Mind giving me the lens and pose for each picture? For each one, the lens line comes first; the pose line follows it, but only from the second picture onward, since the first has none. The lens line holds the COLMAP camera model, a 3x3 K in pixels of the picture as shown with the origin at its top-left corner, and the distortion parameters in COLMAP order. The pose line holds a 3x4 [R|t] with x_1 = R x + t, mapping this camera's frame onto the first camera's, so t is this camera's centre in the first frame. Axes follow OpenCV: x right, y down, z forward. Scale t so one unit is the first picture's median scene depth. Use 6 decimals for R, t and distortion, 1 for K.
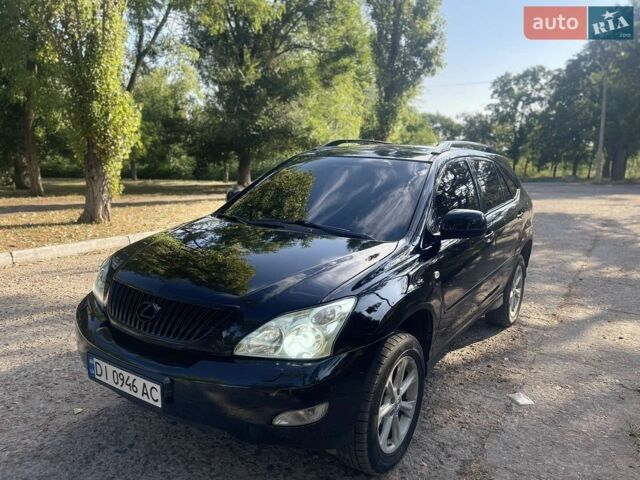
lens RADIAL K [[507.0, 0, 319.9], [0, 507.0, 239.1], [0, 0, 1]] dist [0.035523, -0.029434]
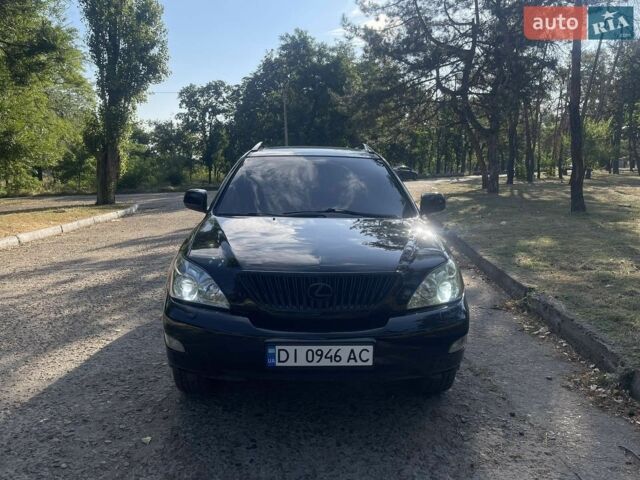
lens RADIAL K [[507.0, 0, 320.1], [0, 507.0, 239.5], [0, 0, 1]] dist [0.035523, -0.029434]
pose [[0.811227, -0.102740, 0.575635, -0.237476], [0.112205, 0.993500, 0.019192, 0.003152], [-0.573865, 0.049020, 0.817481, 0.027049]]
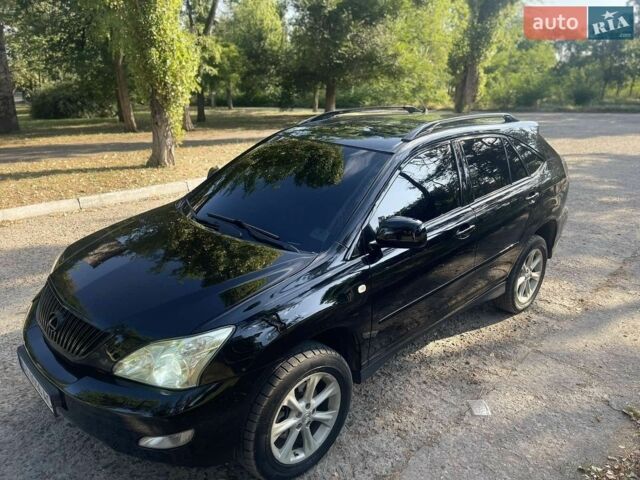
lens RADIAL K [[507.0, 0, 319.0], [0, 507.0, 239.9], [0, 0, 1]] dist [0.035523, -0.029434]
pose [[0.977571, 0.047649, -0.205145, 0.105854], [-0.015587, 0.987767, 0.155154, -0.051546], [0.210028, -0.148477, 0.966355, 0.025103]]
